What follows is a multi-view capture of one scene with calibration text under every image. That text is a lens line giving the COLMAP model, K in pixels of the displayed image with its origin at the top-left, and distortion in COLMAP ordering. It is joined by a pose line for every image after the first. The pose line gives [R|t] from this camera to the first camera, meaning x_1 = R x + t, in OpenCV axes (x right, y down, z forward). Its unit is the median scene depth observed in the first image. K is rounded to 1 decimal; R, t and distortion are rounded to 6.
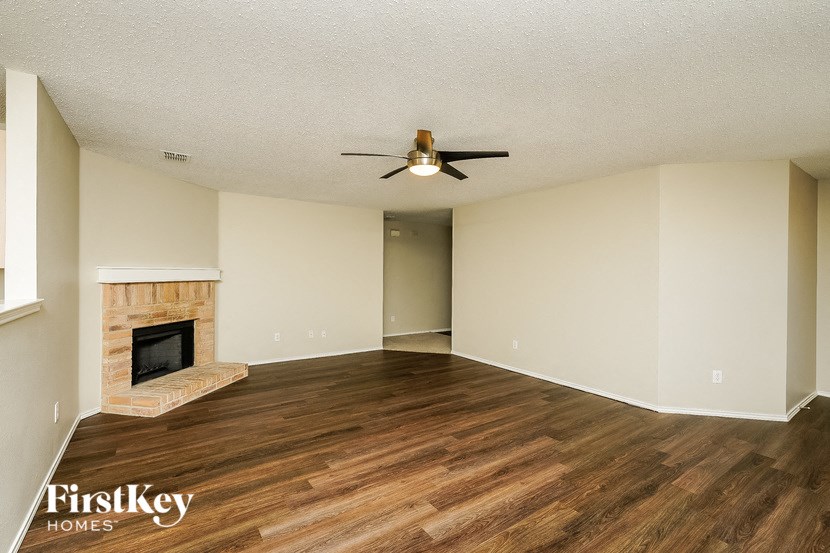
lens RADIAL K [[376.3, 0, 415.1], [0, 376.3, 274.2], [0, 0, 1]] dist [-0.004115, 0.000007]
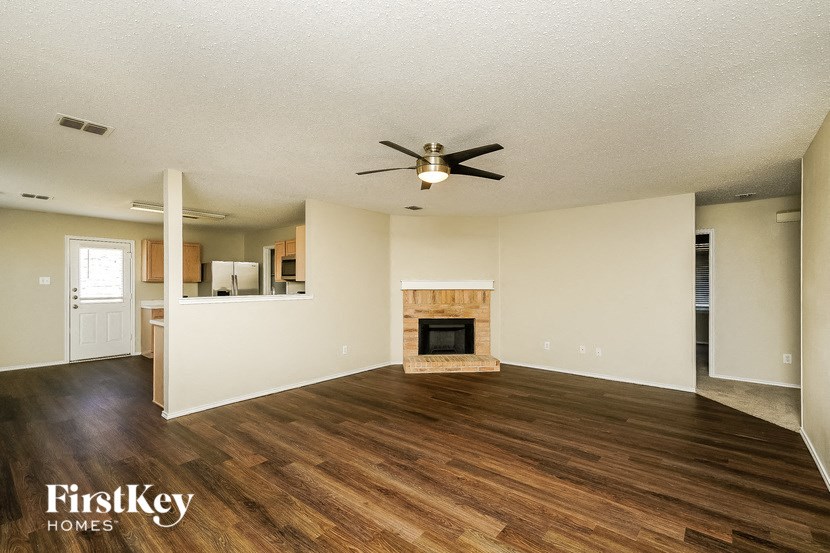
lens RADIAL K [[372.2, 0, 413.7], [0, 372.2, 288.5], [0, 0, 1]] dist [0.016214, 0.000126]
pose [[0.265472, 0.002203, -0.964116, 0.780383], [-0.001956, 0.999997, 0.001746, 0.014266], [0.964117, 0.001422, 0.265475, 0.558952]]
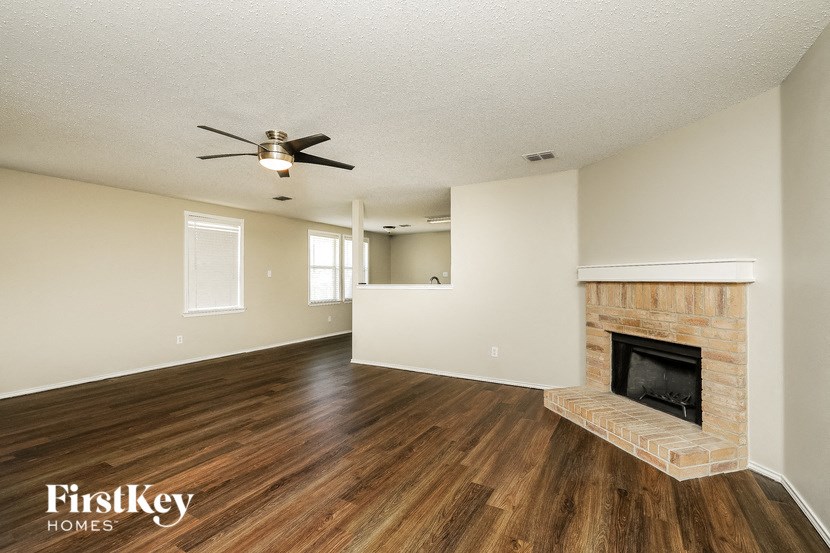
lens RADIAL K [[376.3, 0, 415.1], [0, 376.3, 274.2], [0, 0, 1]] dist [-0.004115, 0.000007]
pose [[-0.908459, -0.011720, -0.417809, 0.085134], [-0.006891, 0.999891, -0.013064, 0.018926], [0.417916, -0.008989, -0.908441, 1.676062]]
